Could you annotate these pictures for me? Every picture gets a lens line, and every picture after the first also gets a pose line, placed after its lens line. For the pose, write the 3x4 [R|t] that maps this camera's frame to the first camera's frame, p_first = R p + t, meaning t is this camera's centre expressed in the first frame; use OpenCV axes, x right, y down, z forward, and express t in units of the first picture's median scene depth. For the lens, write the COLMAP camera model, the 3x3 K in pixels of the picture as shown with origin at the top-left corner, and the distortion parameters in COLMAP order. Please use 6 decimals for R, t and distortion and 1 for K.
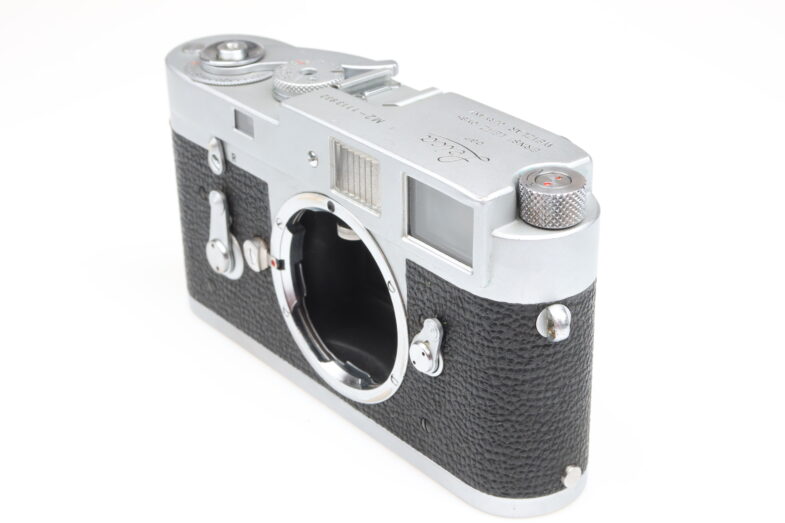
lens RADIAL K [[1484.2, 0, 392.9], [0, 1484.2, 259.4], [0, 0, 1]] dist [-0.016127, 0.000000]
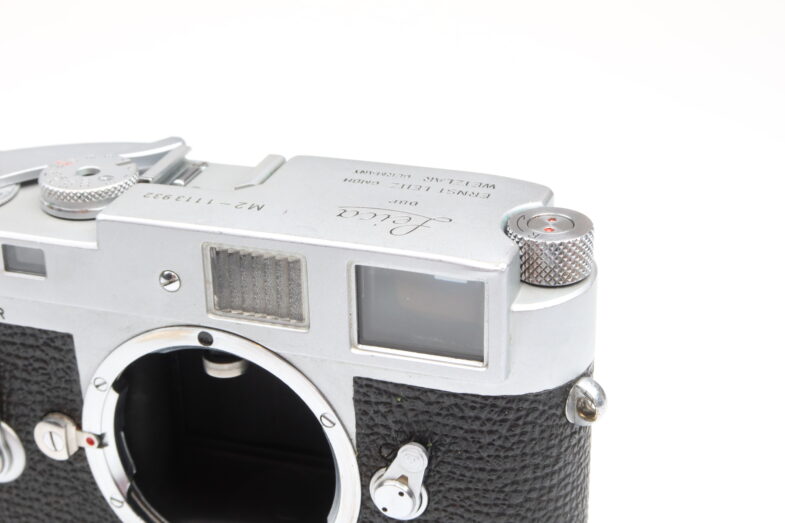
lens RADIAL K [[1484.2, 0, 392.5], [0, 1484.2, 264.9], [0, 0, 1]] dist [-0.016127, 0.000000]
pose [[0.859294, -0.229036, 0.457337, -0.299326], [0.253609, 0.967275, 0.007907, -0.055380], [-0.444181, 0.109190, 0.889258, 0.320215]]
